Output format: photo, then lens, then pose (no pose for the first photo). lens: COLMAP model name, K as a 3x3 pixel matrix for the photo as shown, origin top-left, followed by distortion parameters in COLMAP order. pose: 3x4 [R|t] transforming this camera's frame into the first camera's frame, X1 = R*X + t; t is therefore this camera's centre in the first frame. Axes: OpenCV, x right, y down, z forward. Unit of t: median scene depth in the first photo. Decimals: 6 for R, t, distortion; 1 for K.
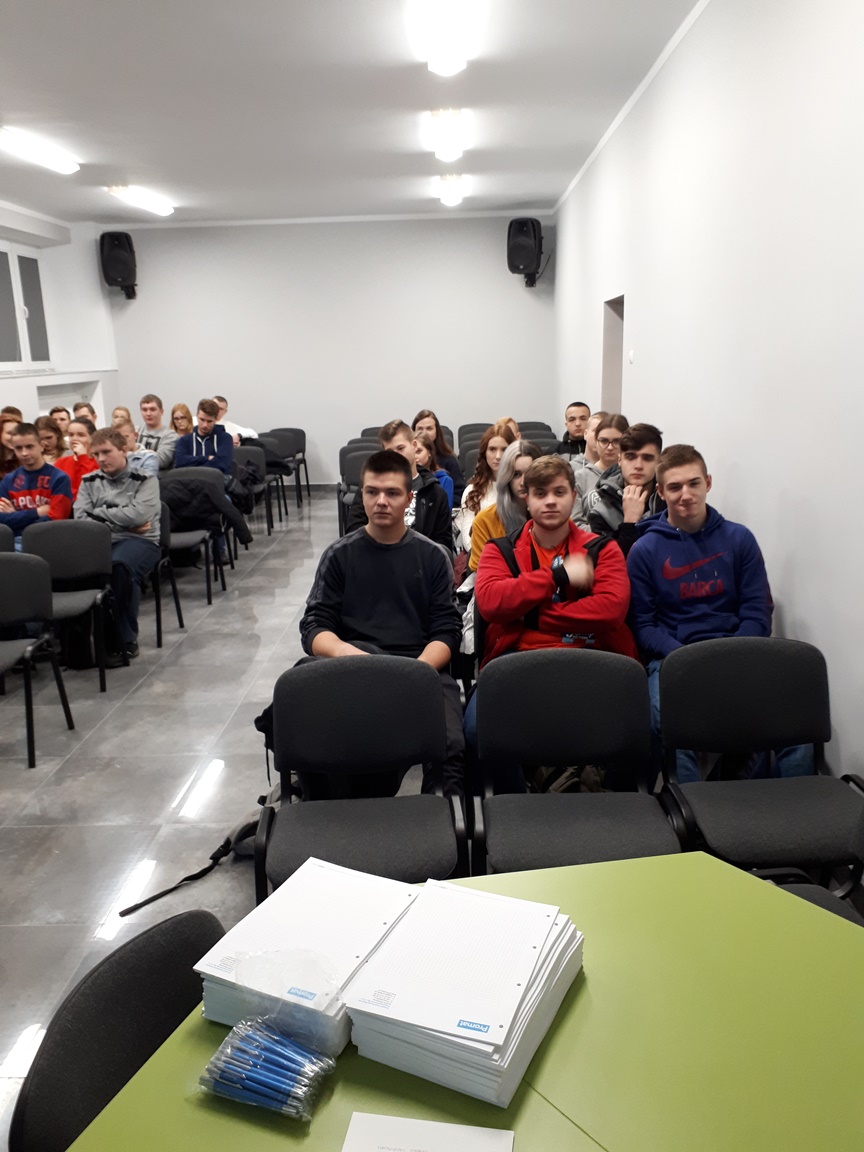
lens RADIAL K [[918.7, 0, 428.9], [0, 918.7, 589.1], [0, 0, 1]] dist [0.190438, -0.441806]
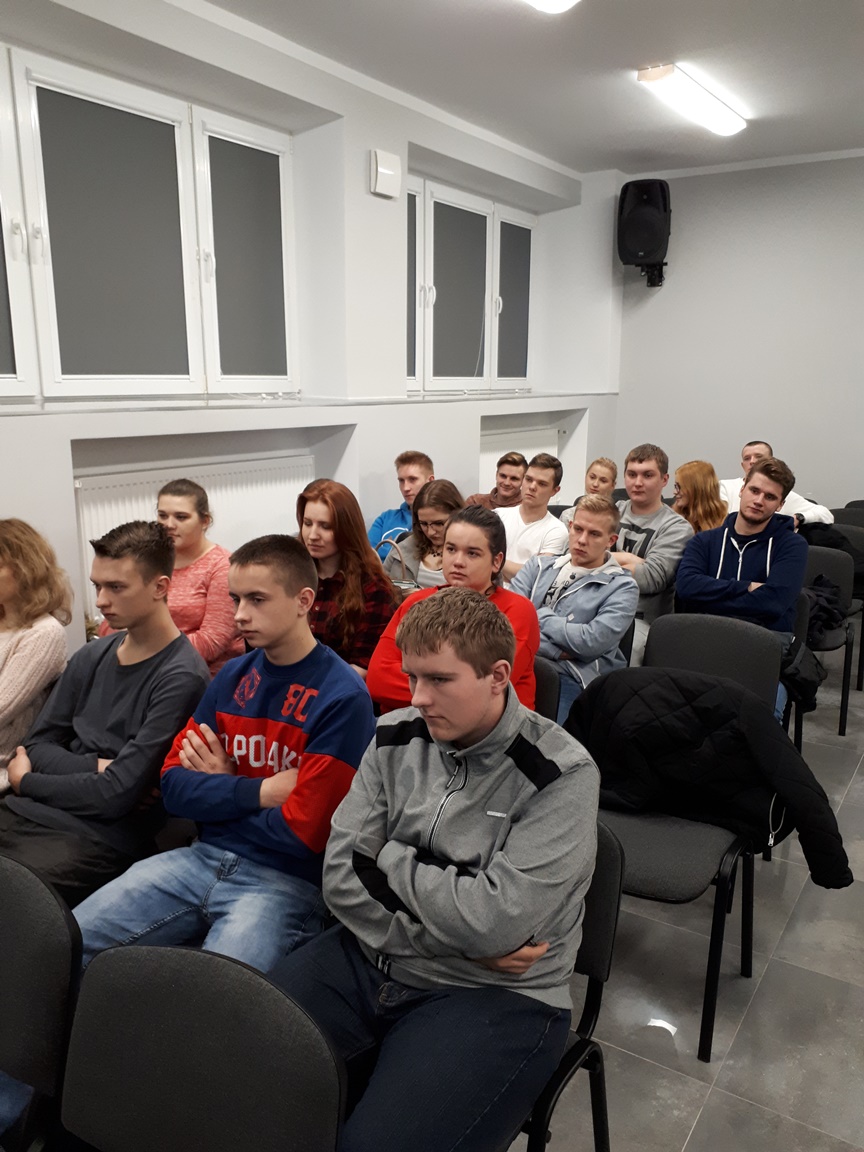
lens RADIAL K [[918.7, 0, 428.9], [0, 918.7, 589.1], [0, 0, 1]] dist [0.190438, -0.441806]
pose [[0.860317, 0.138390, -0.490615, -0.145963], [-0.148814, 0.988703, 0.017936, -0.124239], [0.487555, 0.057580, 0.871192, 0.519255]]
